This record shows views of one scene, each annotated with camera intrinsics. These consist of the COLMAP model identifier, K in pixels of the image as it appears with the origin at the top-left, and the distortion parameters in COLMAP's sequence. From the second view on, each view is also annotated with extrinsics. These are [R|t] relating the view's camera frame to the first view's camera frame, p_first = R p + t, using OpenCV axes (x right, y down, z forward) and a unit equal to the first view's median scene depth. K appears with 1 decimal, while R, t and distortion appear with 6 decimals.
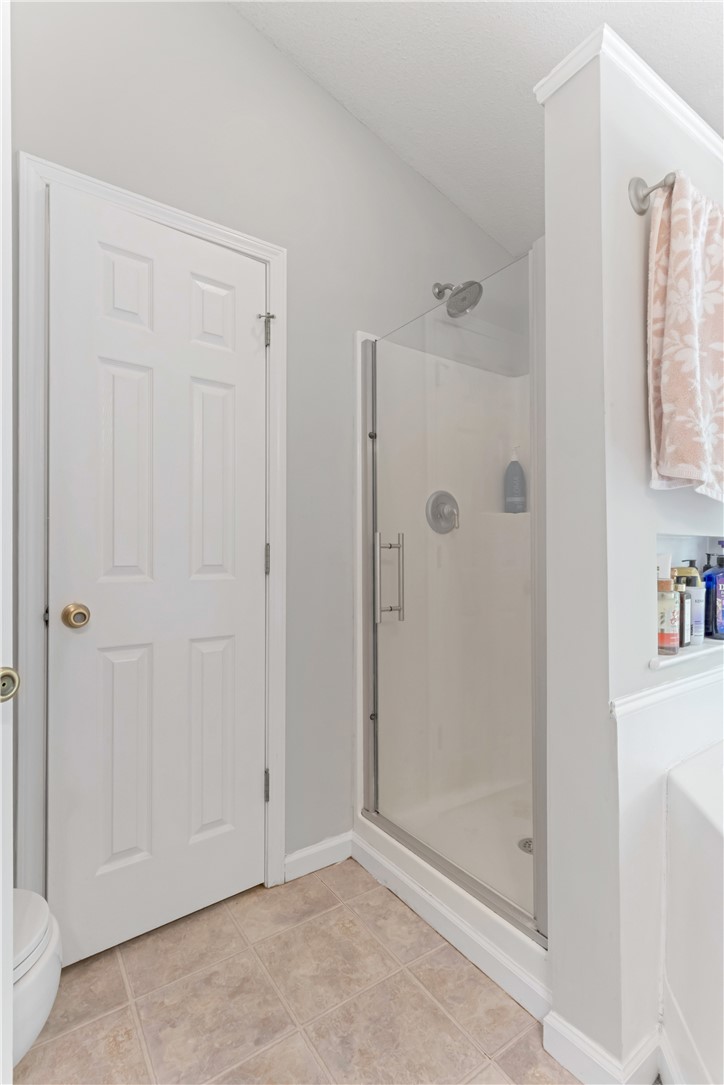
lens RADIAL K [[530.3, 0, 357.6], [0, 530.3, 555.8], [0, 0, 1]] dist [0.003032, 0.000754]
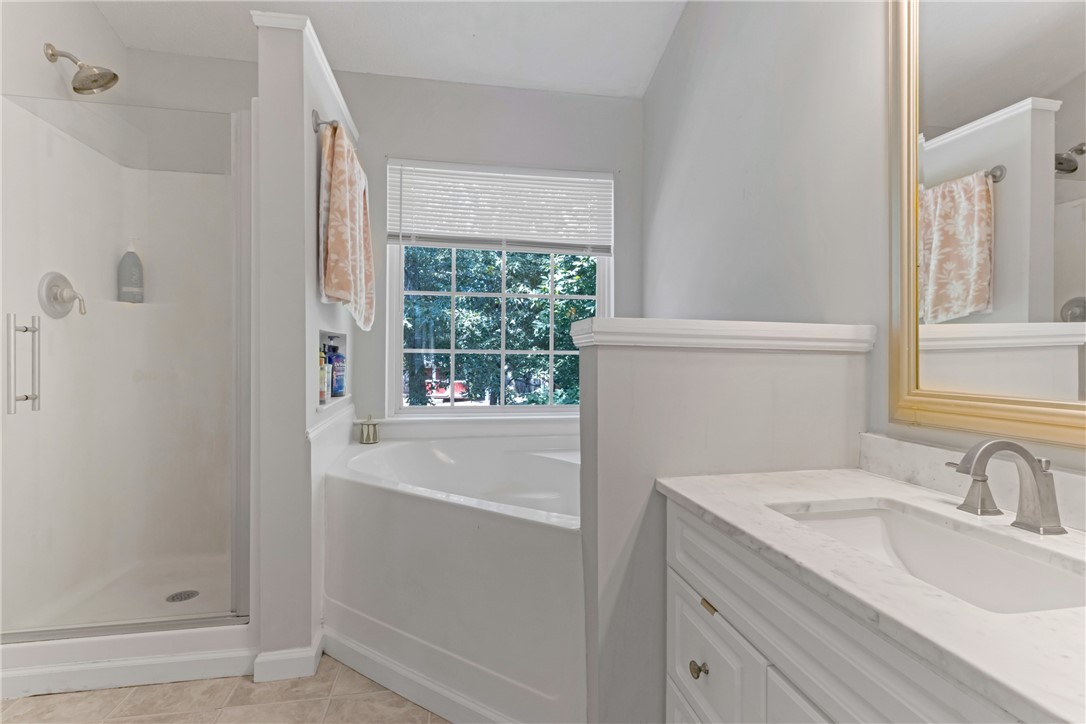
lens RADIAL K [[530.8, 0, 546.2], [0, 530.8, 358.6], [0, 0, 1]] dist [0.003032, 0.000754]
pose [[0.419974, 0.000027, 0.907536, -0.650415], [-0.006066, 0.999978, 0.002778, 0.040554], [-0.907516, -0.006672, 0.419964, -0.329477]]
